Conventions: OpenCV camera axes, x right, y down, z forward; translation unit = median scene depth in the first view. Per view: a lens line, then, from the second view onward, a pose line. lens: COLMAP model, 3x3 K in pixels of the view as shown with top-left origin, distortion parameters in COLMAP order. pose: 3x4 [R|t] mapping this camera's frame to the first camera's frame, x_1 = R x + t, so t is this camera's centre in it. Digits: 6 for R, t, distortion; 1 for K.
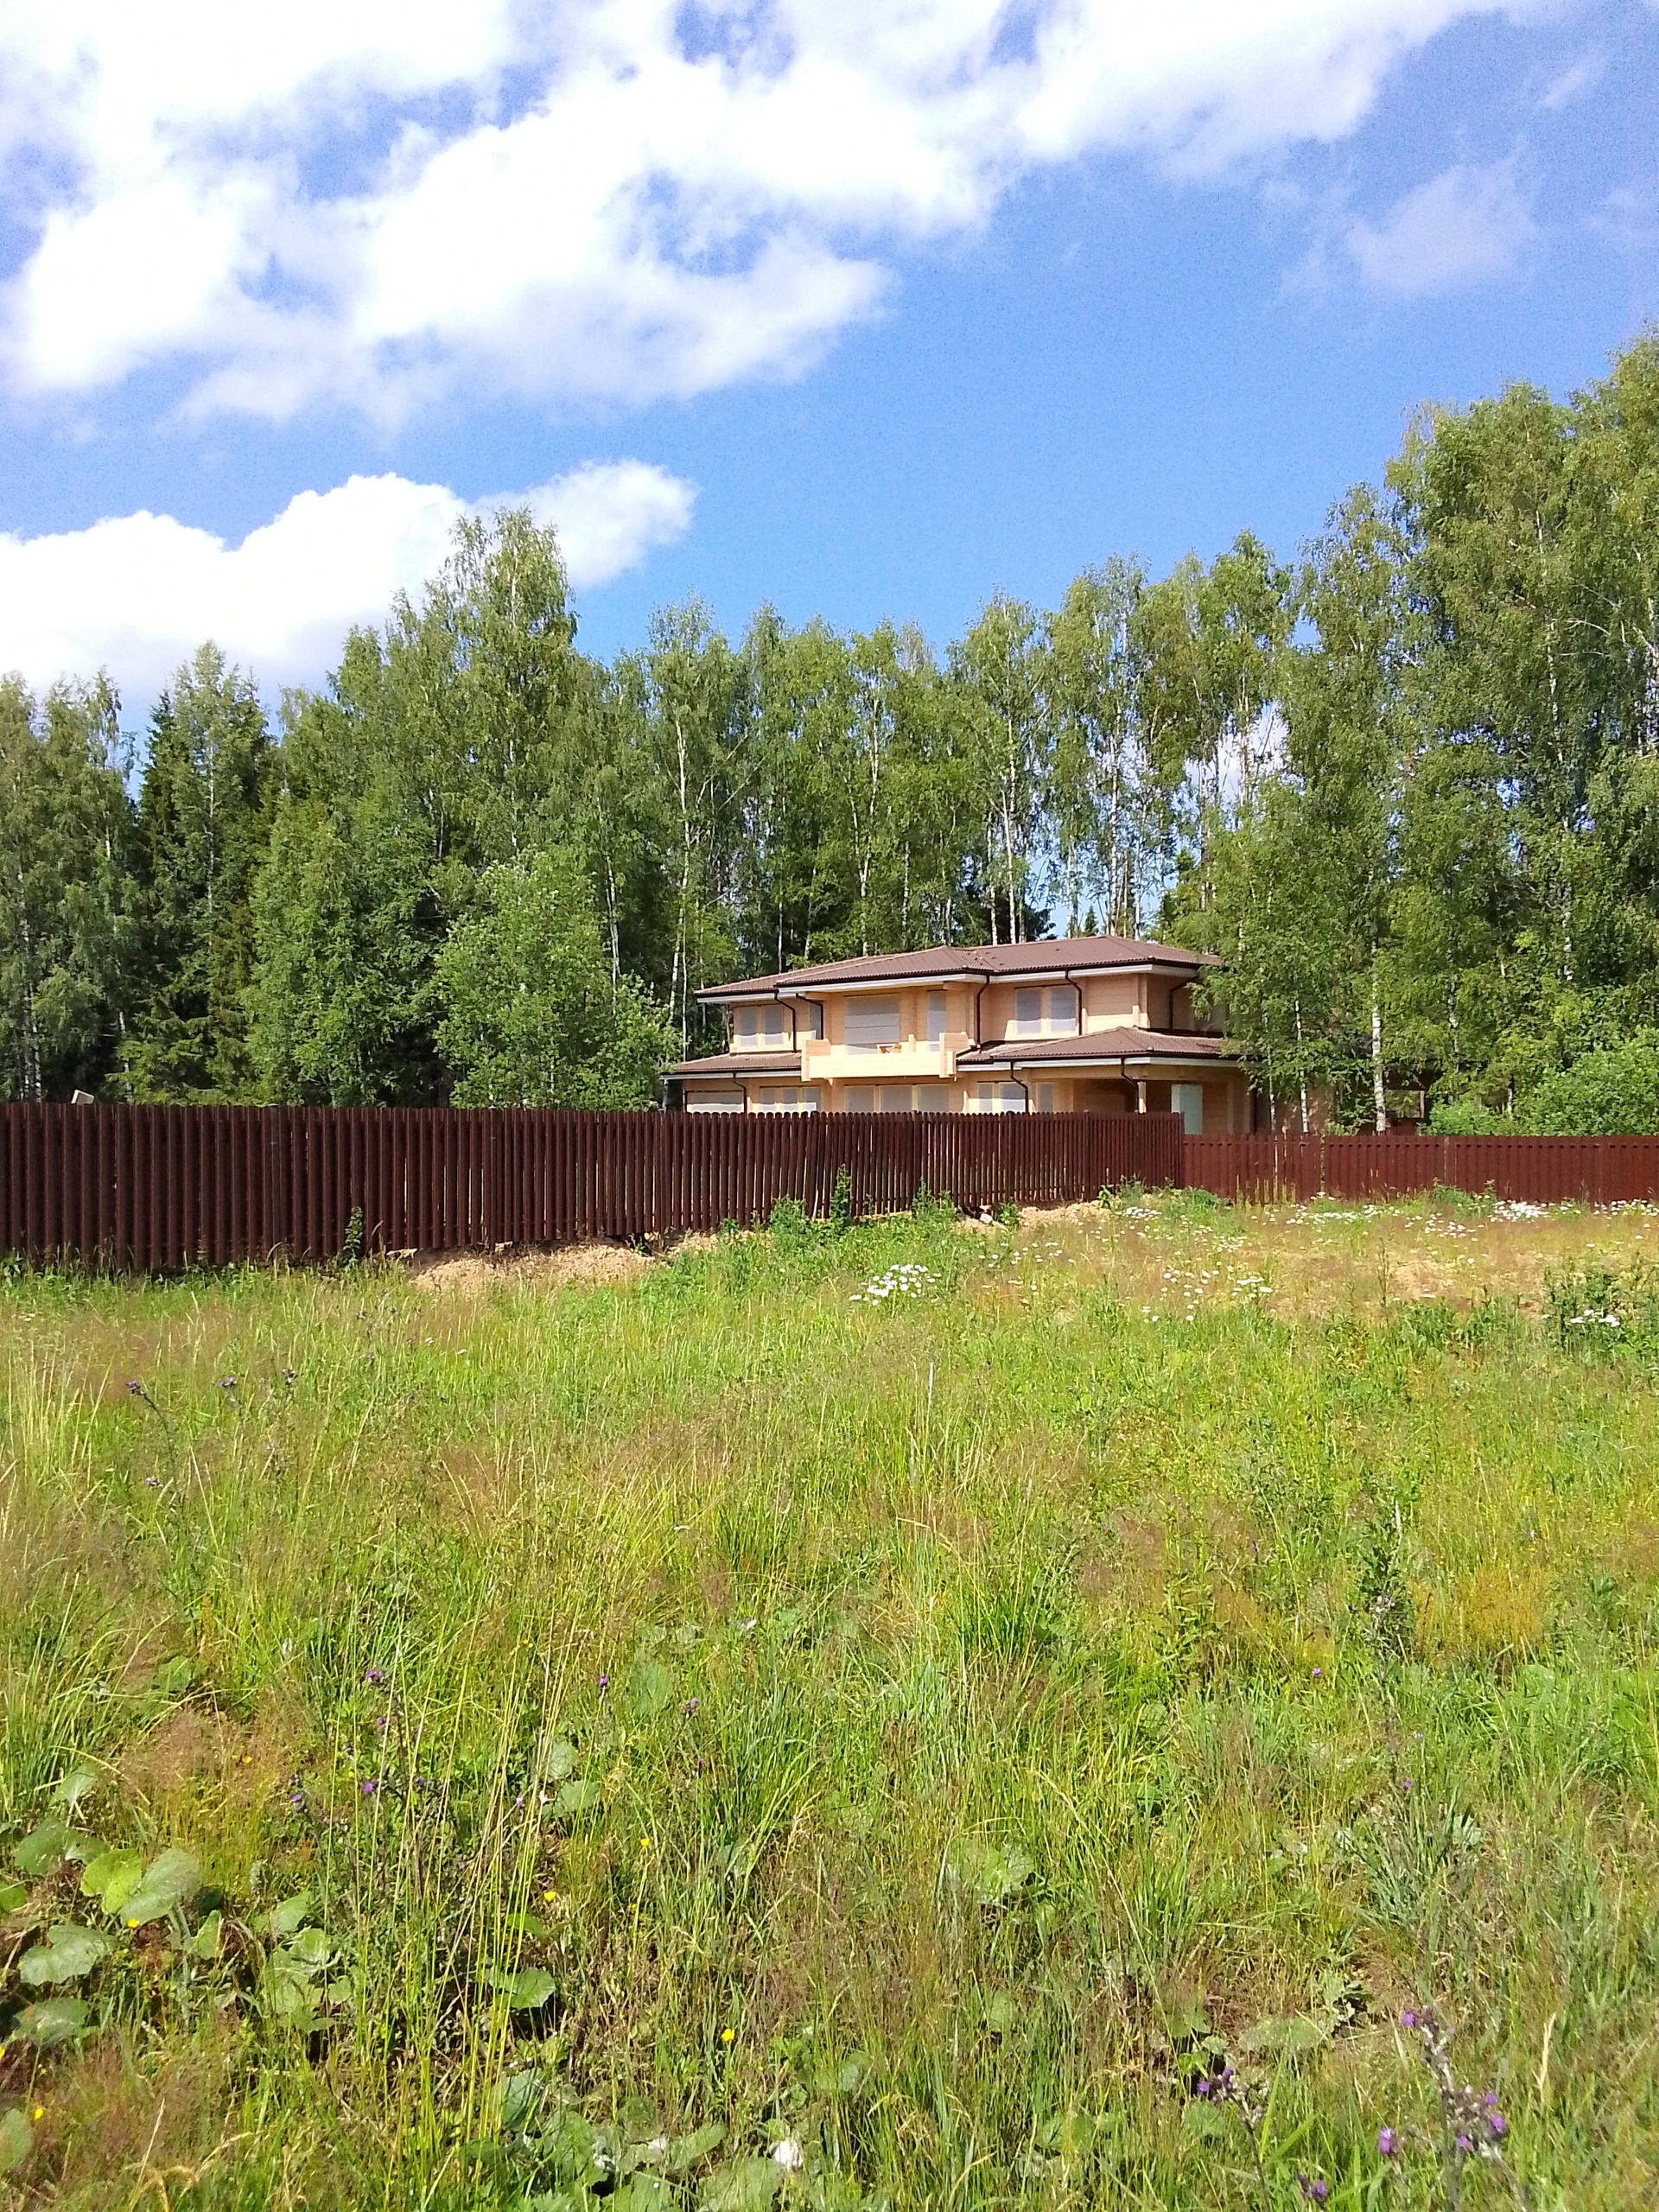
lens RADIAL K [[1719.7, 0, 827.8], [0, 1719.7, 1136.3], [0, 0, 1]] dist [0.065450, -0.149493]
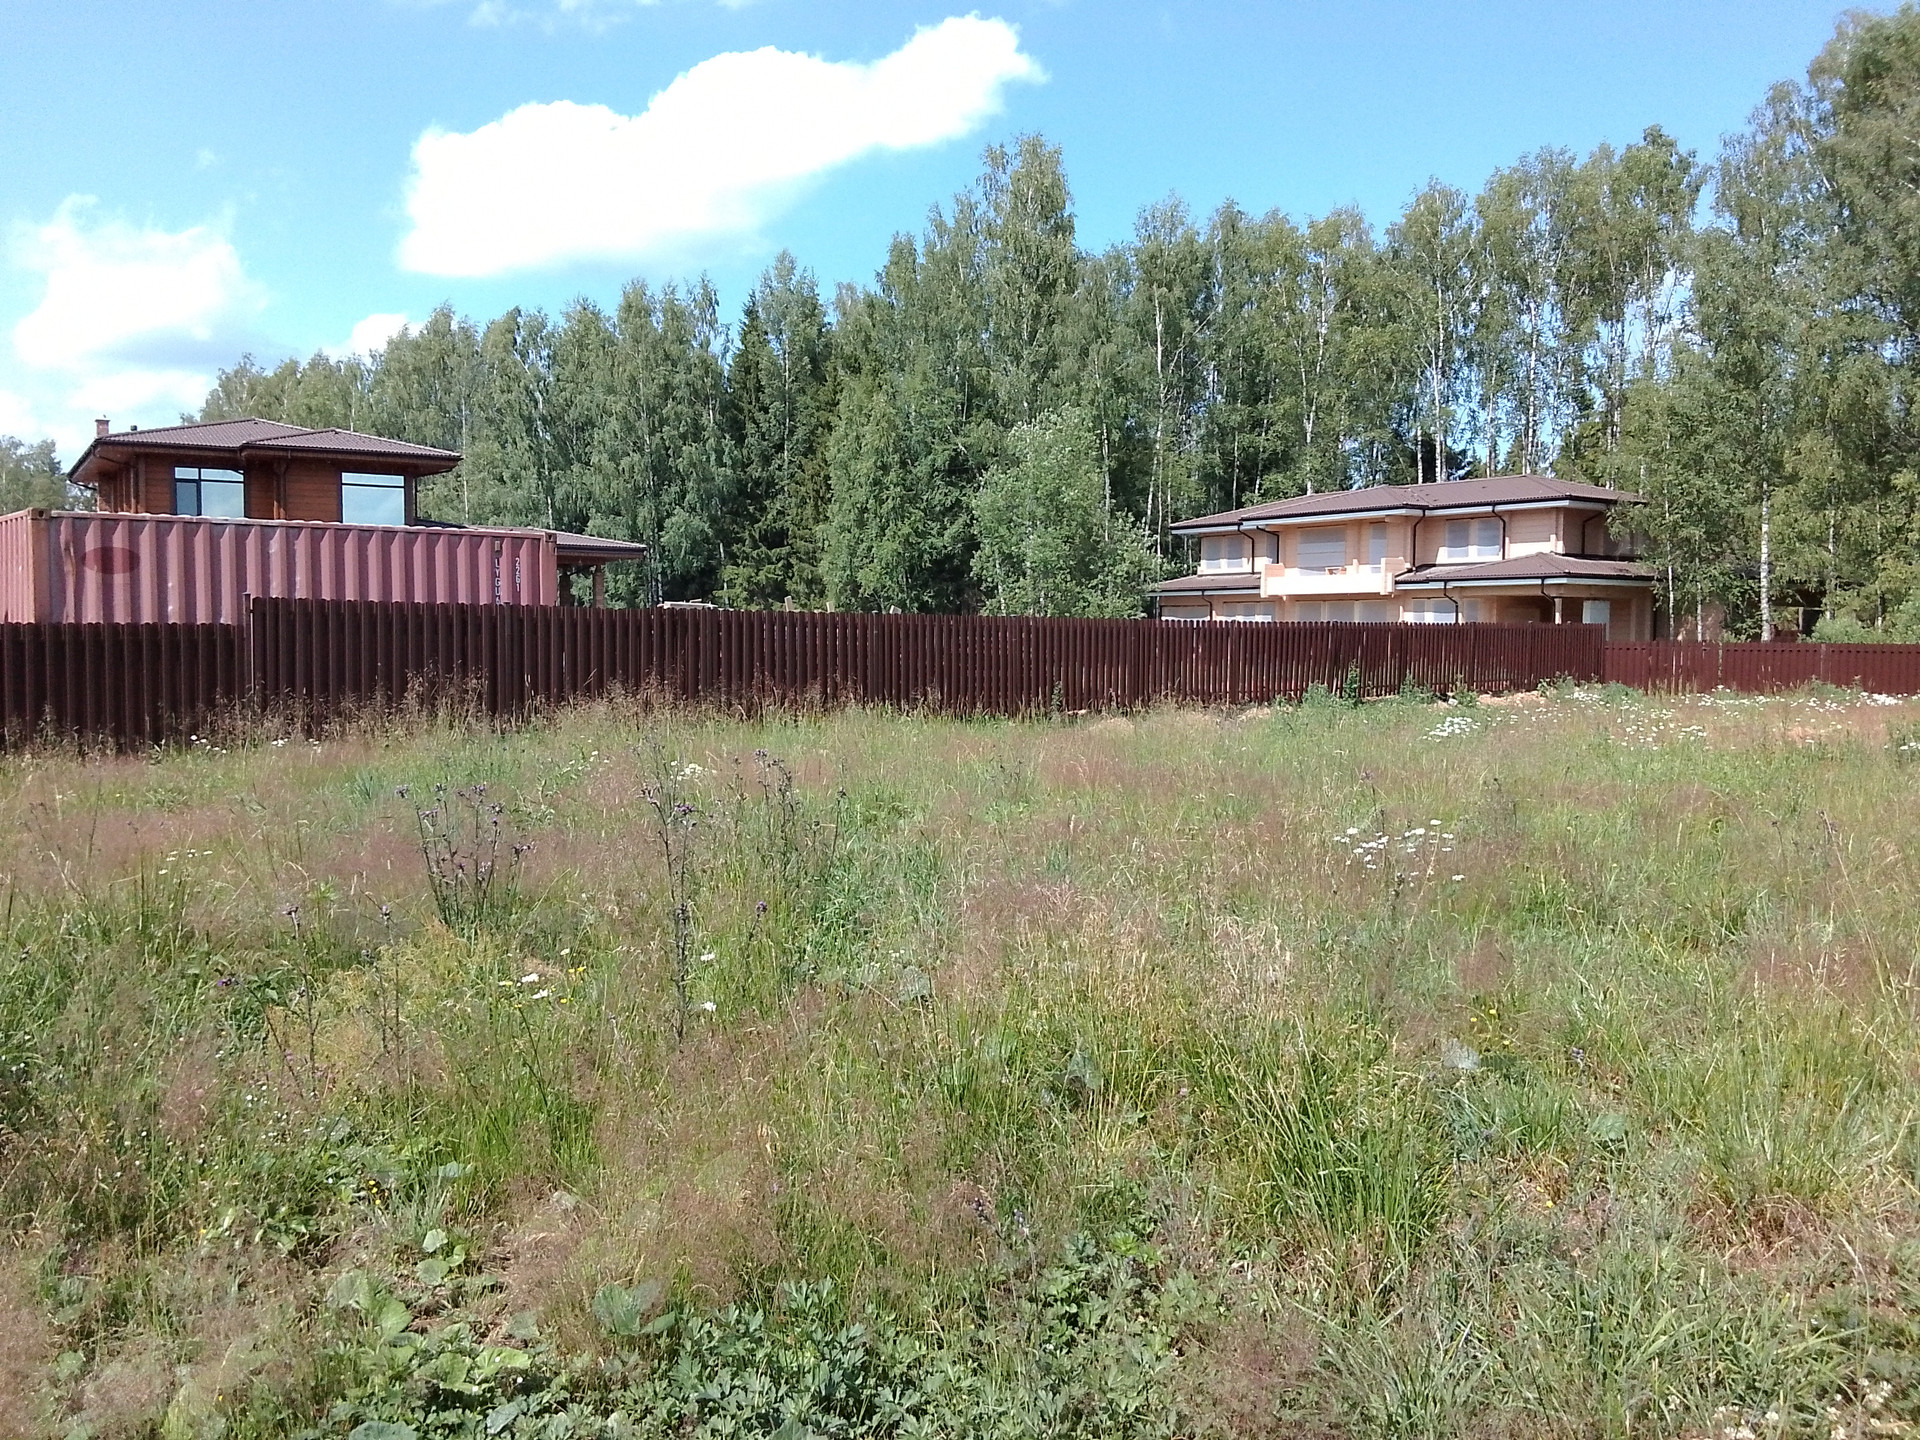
lens RADIAL K [[1507.6, 0, 950.7], [0, 1507.6, 728.4], [0, 0, 1]] dist [0.111648, -0.255222]
pose [[0.984436, 0.017371, -0.174880, -0.039665], [-0.007634, 0.998390, 0.056197, 0.002248], [0.175575, -0.053988, 0.982985, -0.108553]]
